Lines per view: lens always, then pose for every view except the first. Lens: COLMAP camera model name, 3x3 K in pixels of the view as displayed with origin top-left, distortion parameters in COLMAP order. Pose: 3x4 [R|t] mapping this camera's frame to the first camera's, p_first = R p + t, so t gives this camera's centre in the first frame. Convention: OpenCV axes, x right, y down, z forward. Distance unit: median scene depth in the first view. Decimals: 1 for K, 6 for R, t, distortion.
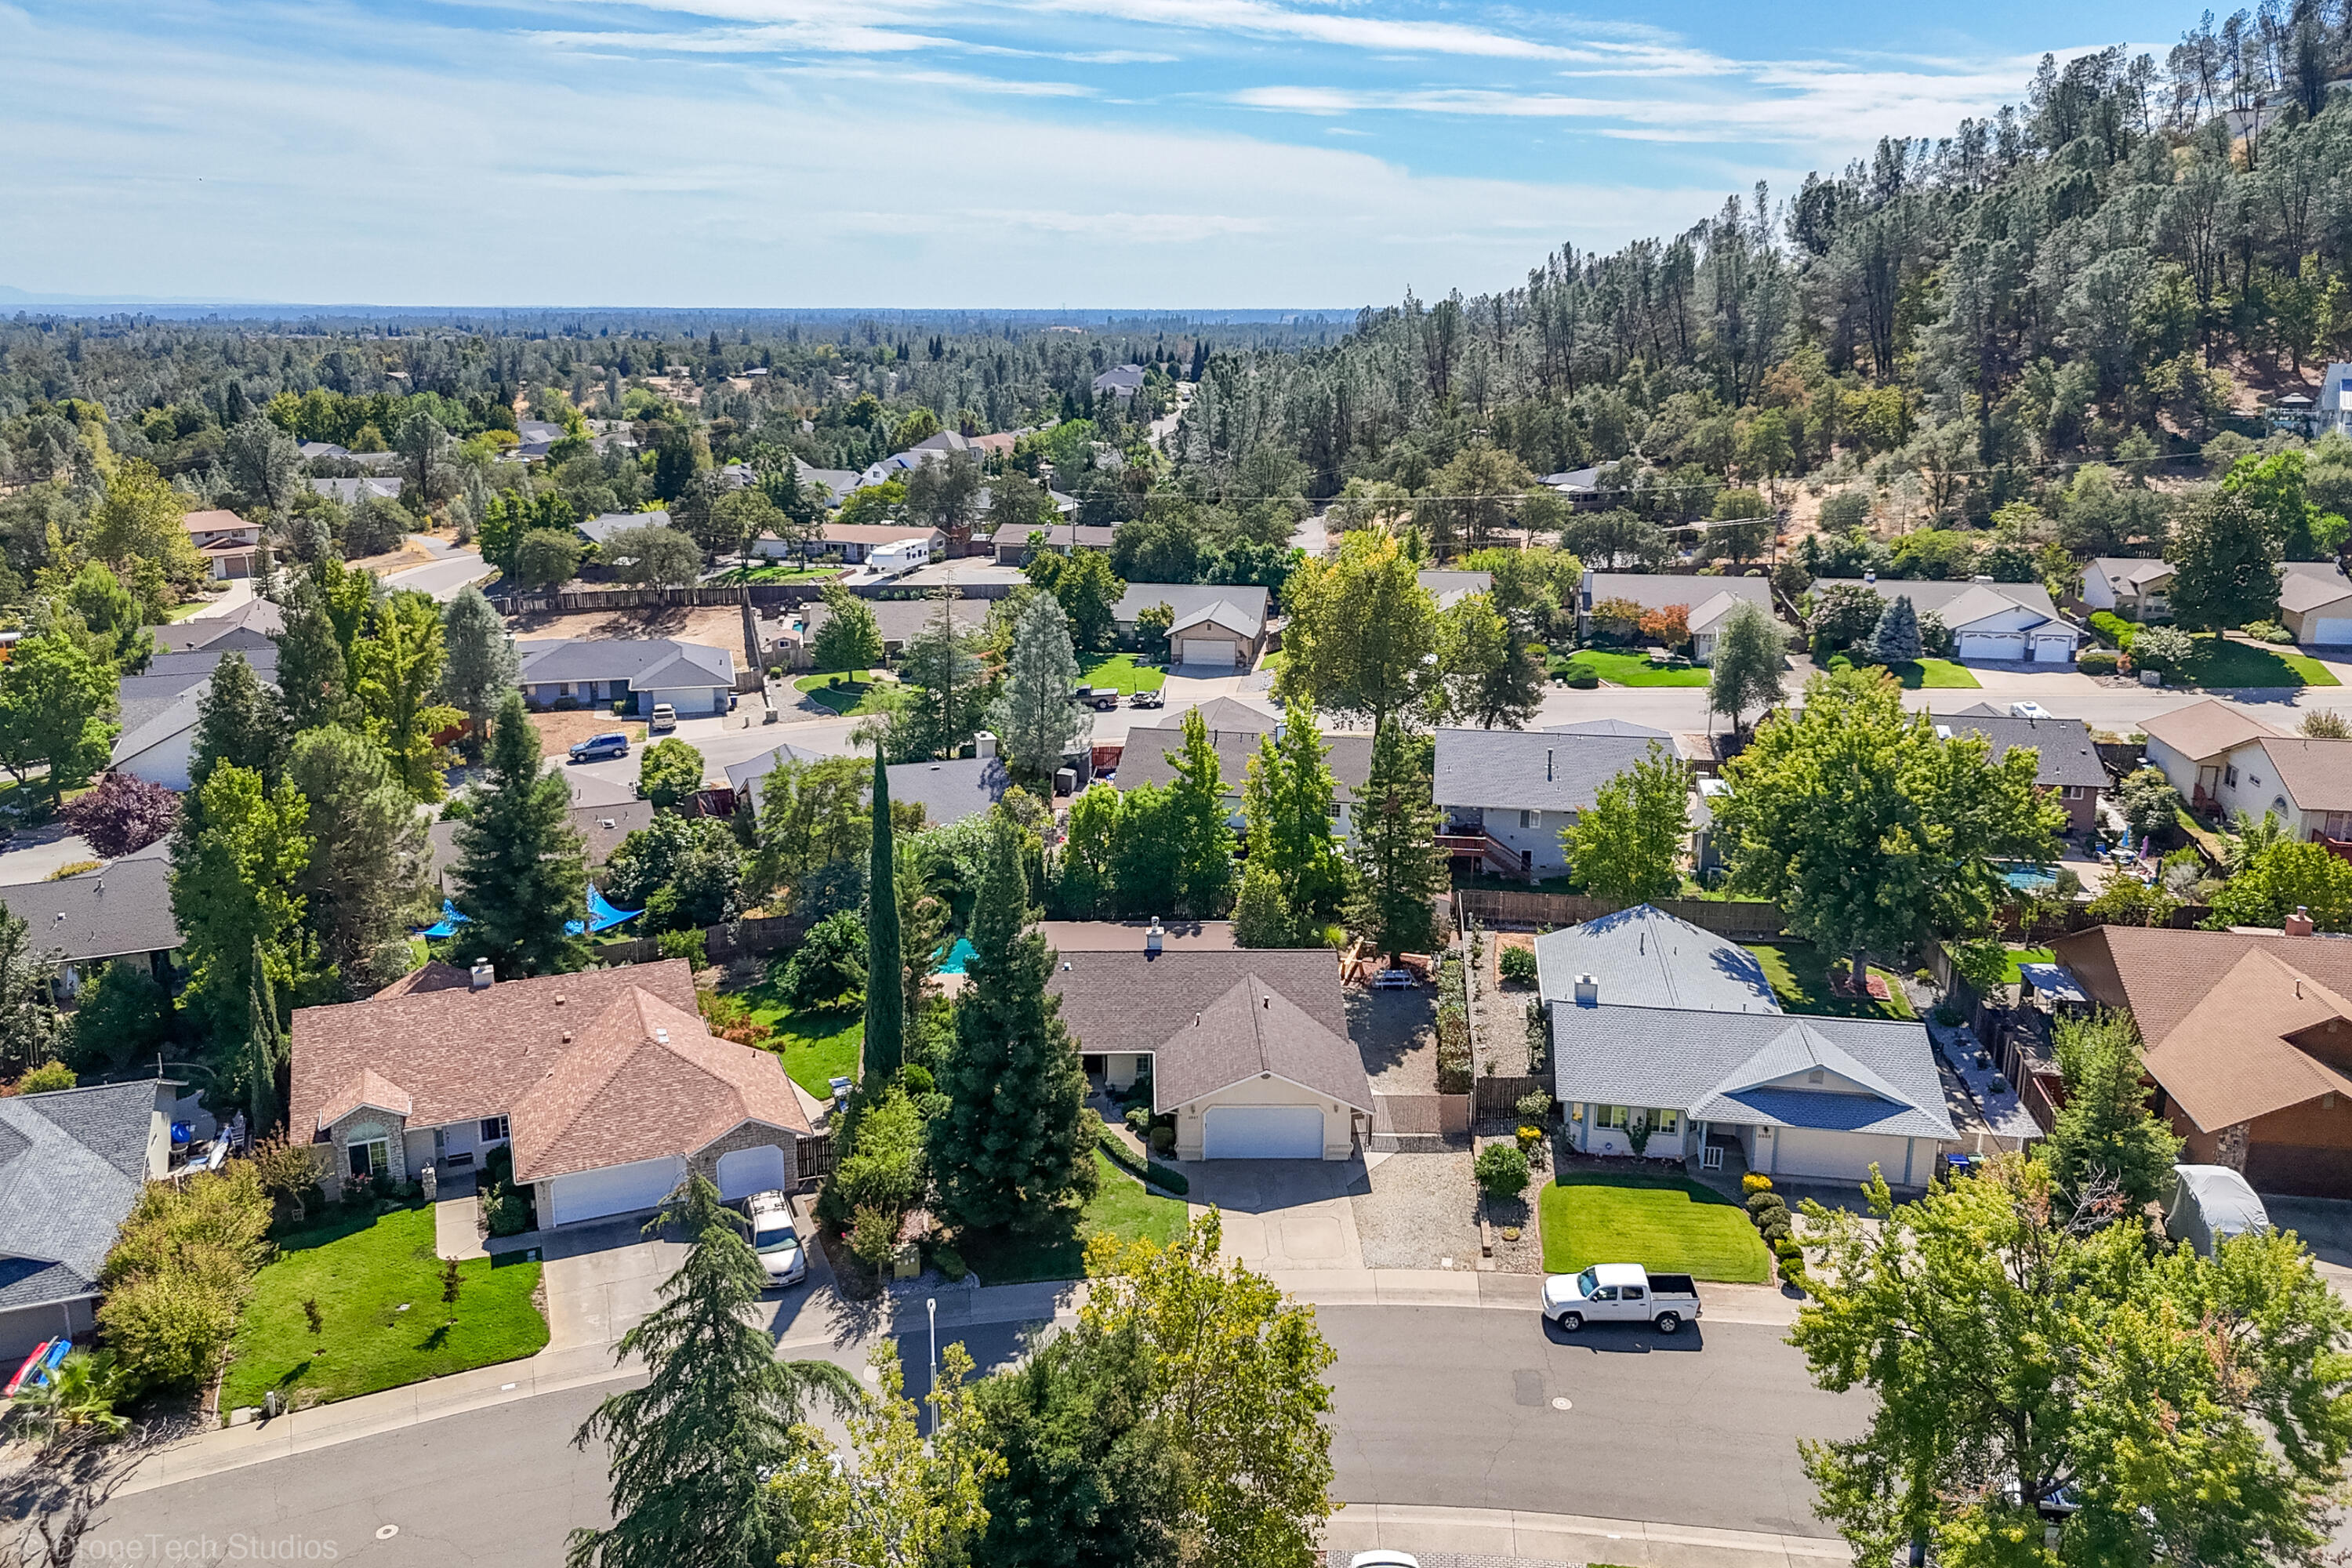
lens RADIAL K [[1725.9, 0, 1176.0], [0, 1725.9, 784.0], [0, 0, 1]] dist [0.061900, -0.053091]
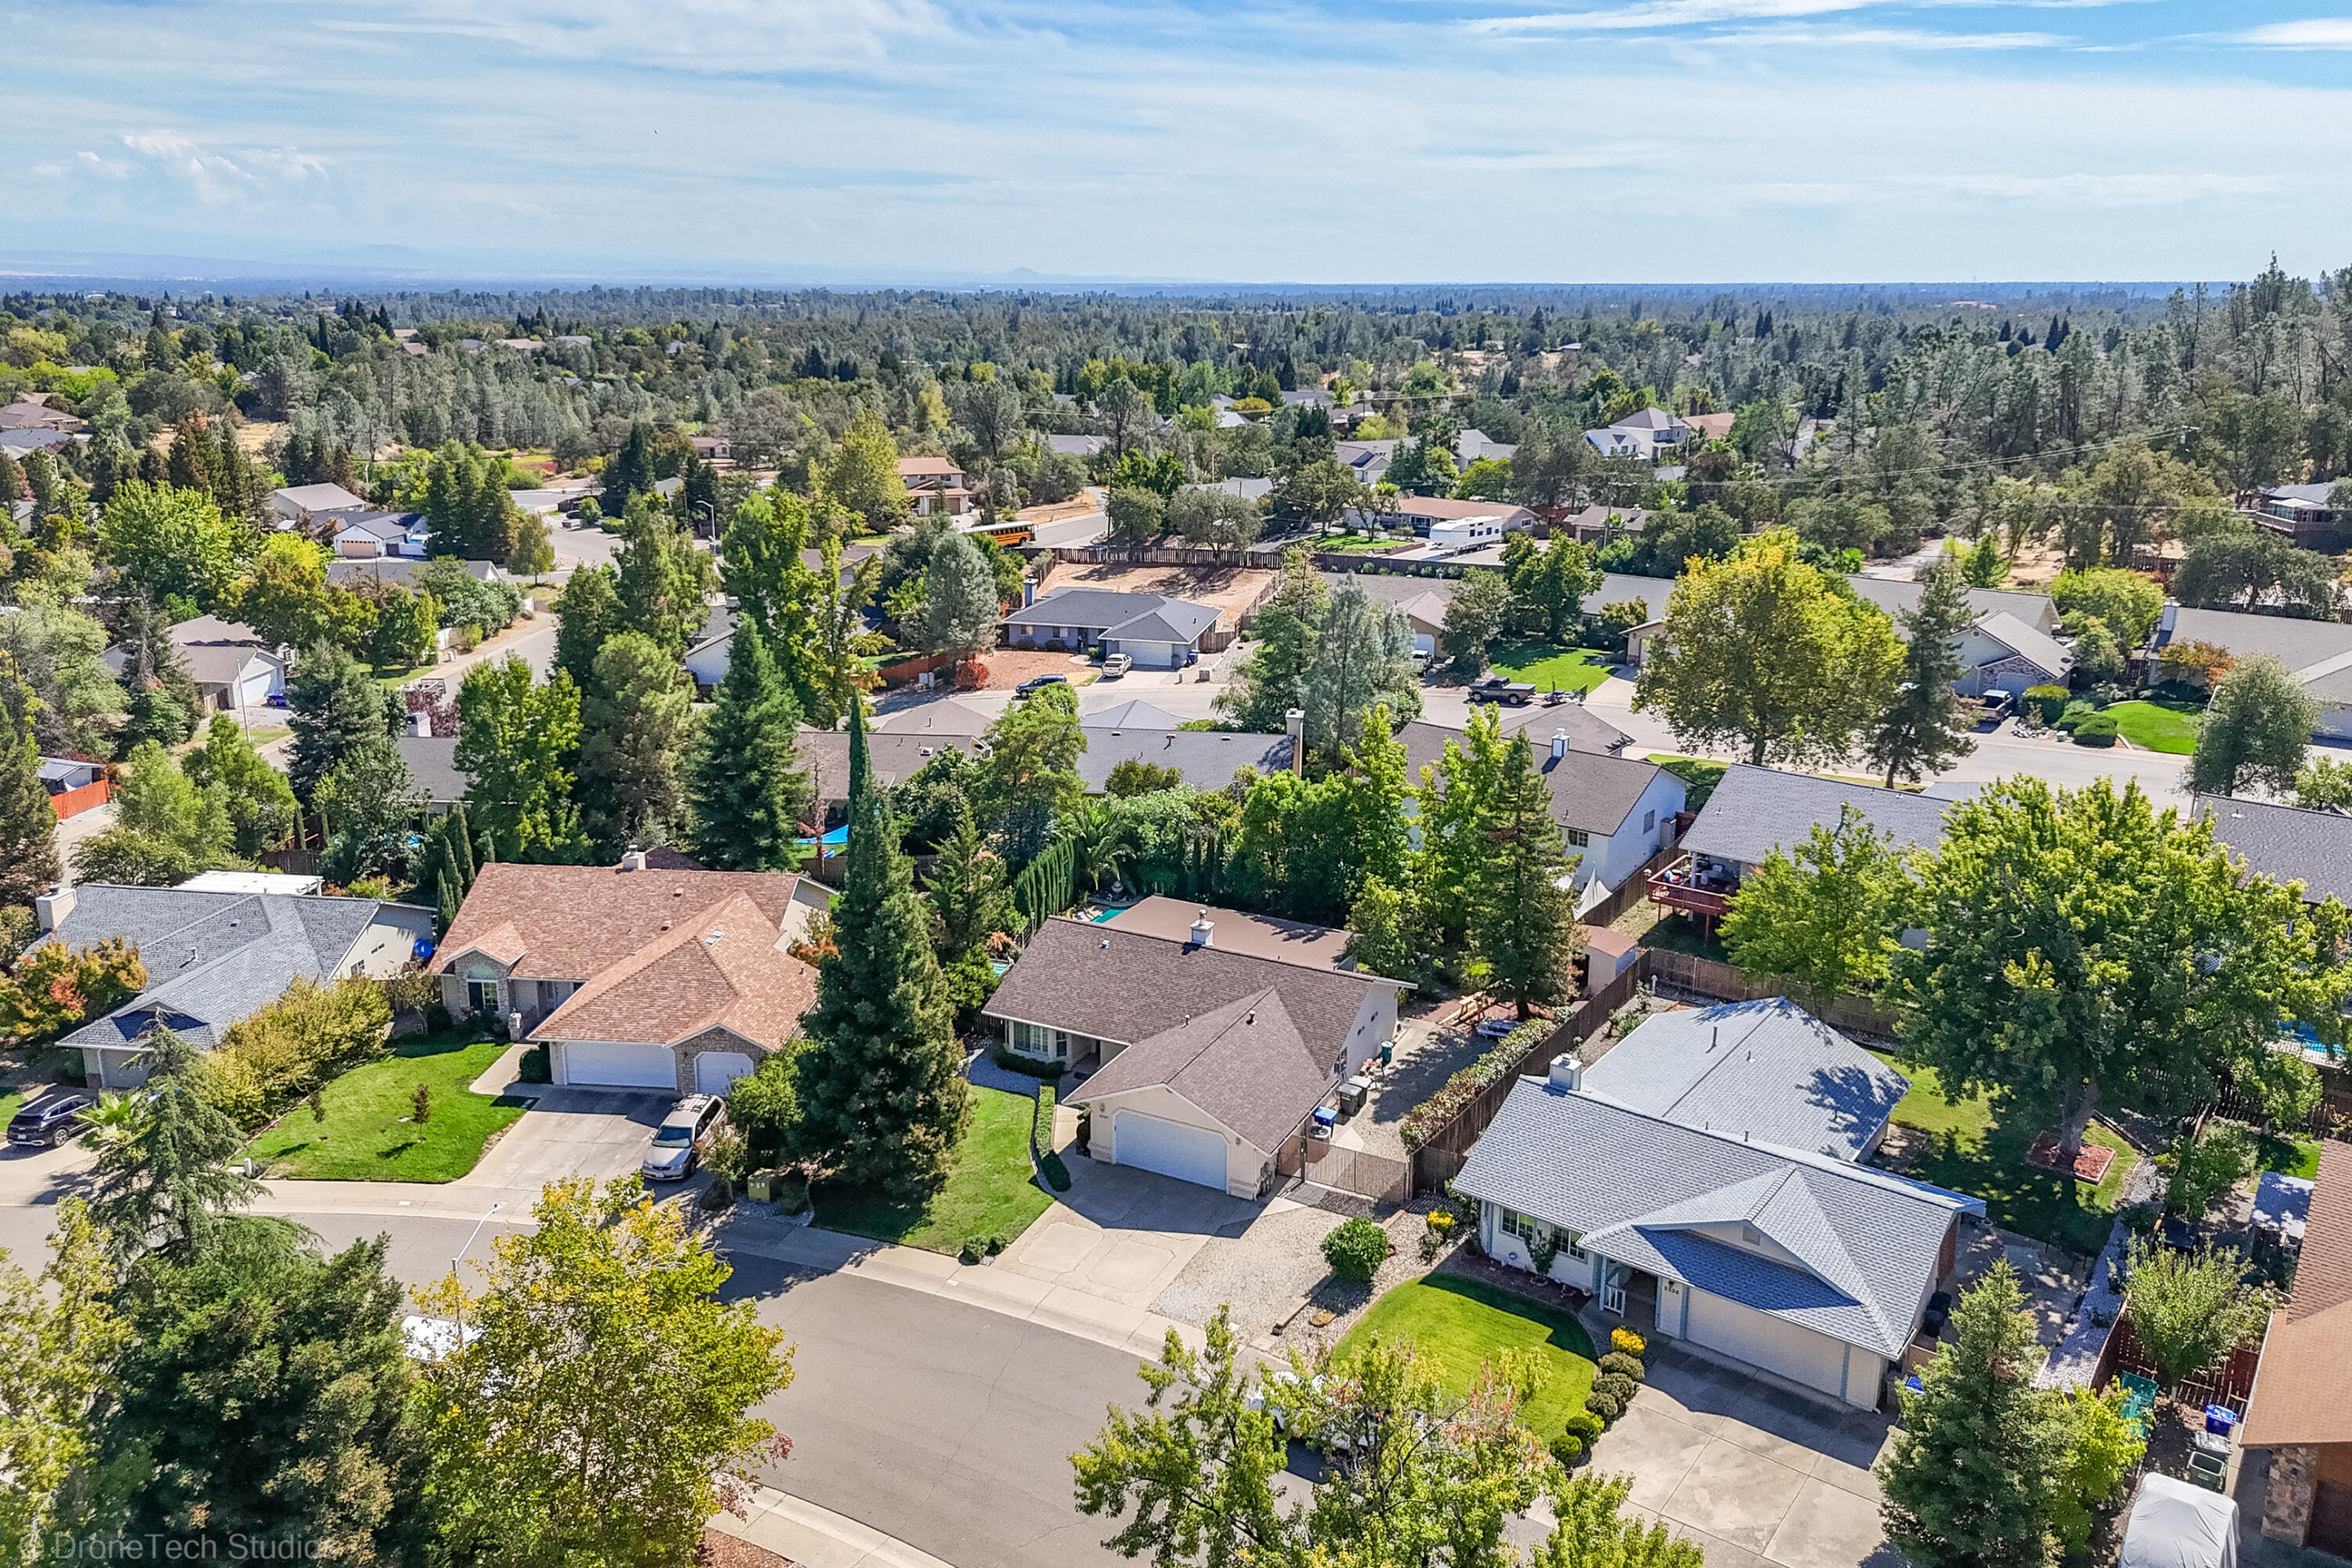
lens RADIAL K [[1740.1, 0, 1173.7], [0, 1740.1, 744.4], [0, 0, 1]] dist [0.055990, -0.046535]
pose [[0.883281, 0.123161, -0.452378, 0.234309], [-0.127618, 0.991605, 0.020790, -0.018935], [0.451141, 0.039368, 0.891584, 0.075845]]
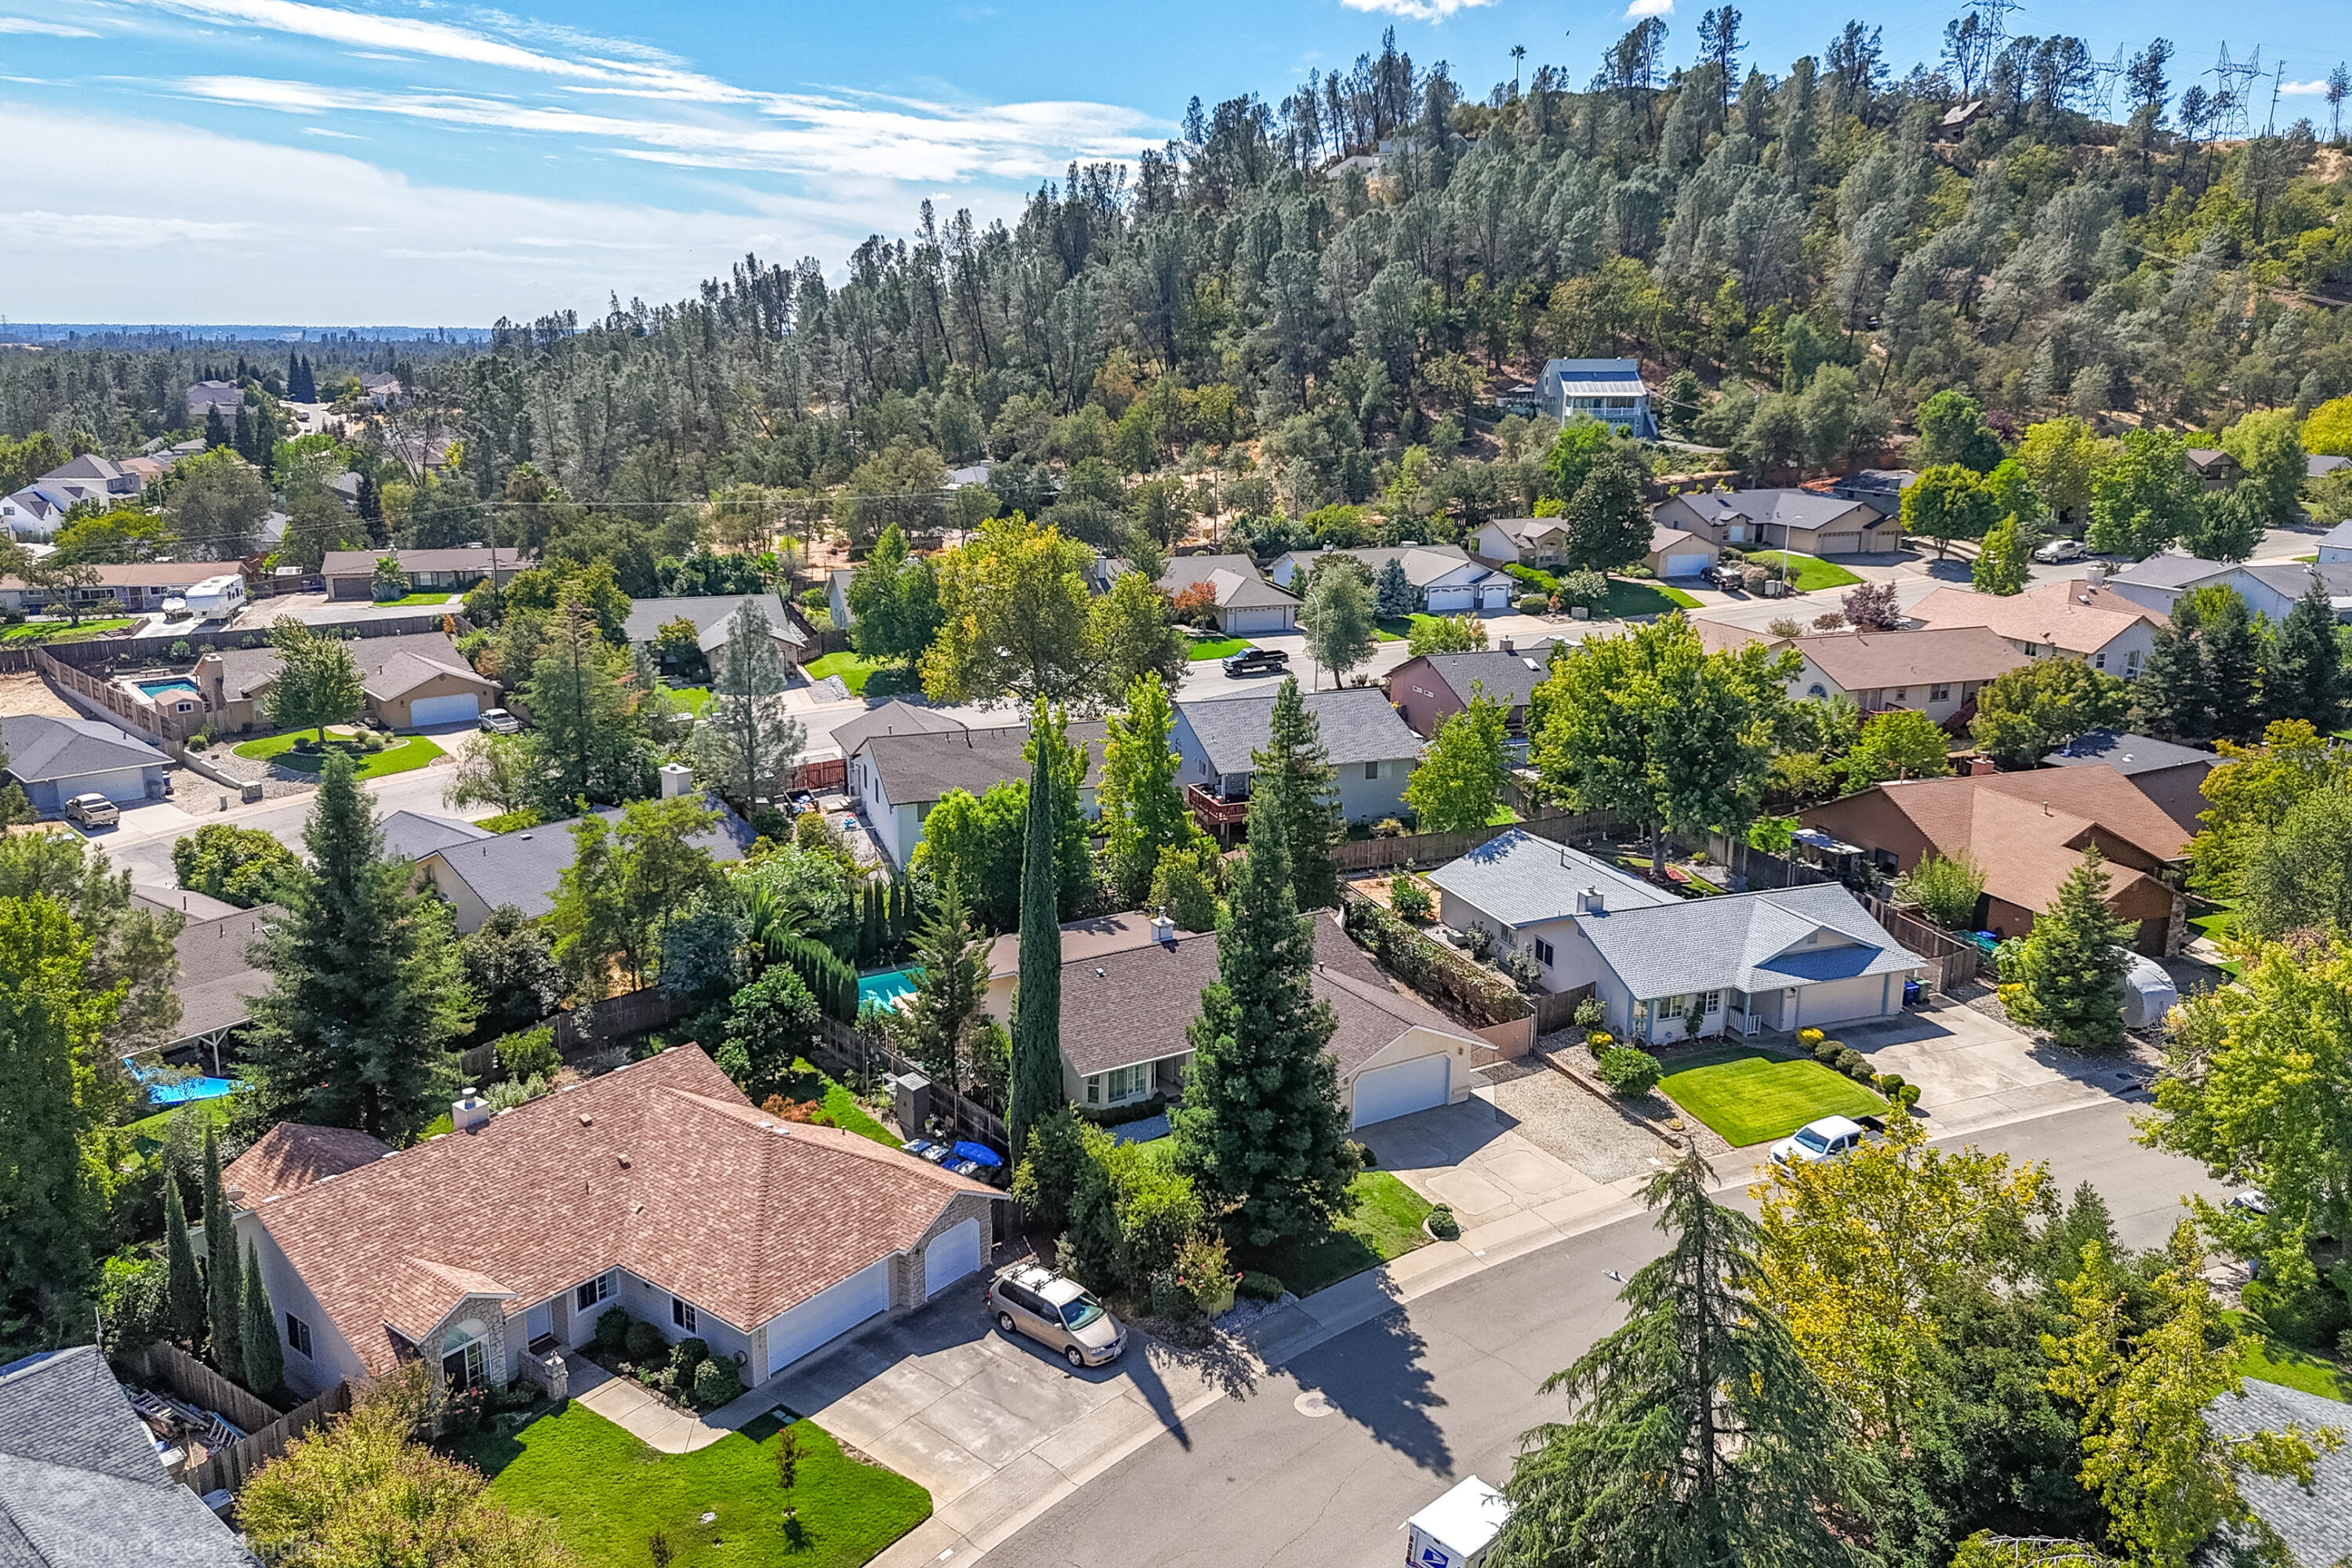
lens RADIAL K [[1731.6, 0, 1167.8], [0, 1731.6, 796.2], [0, 0, 1]] dist [0.051347, -0.035719]
pose [[0.868313, -0.125684, 0.479828, -0.267924], [0.128830, 0.991312, 0.026524, -0.004291], [-0.478993, 0.038785, 0.876961, 0.097241]]
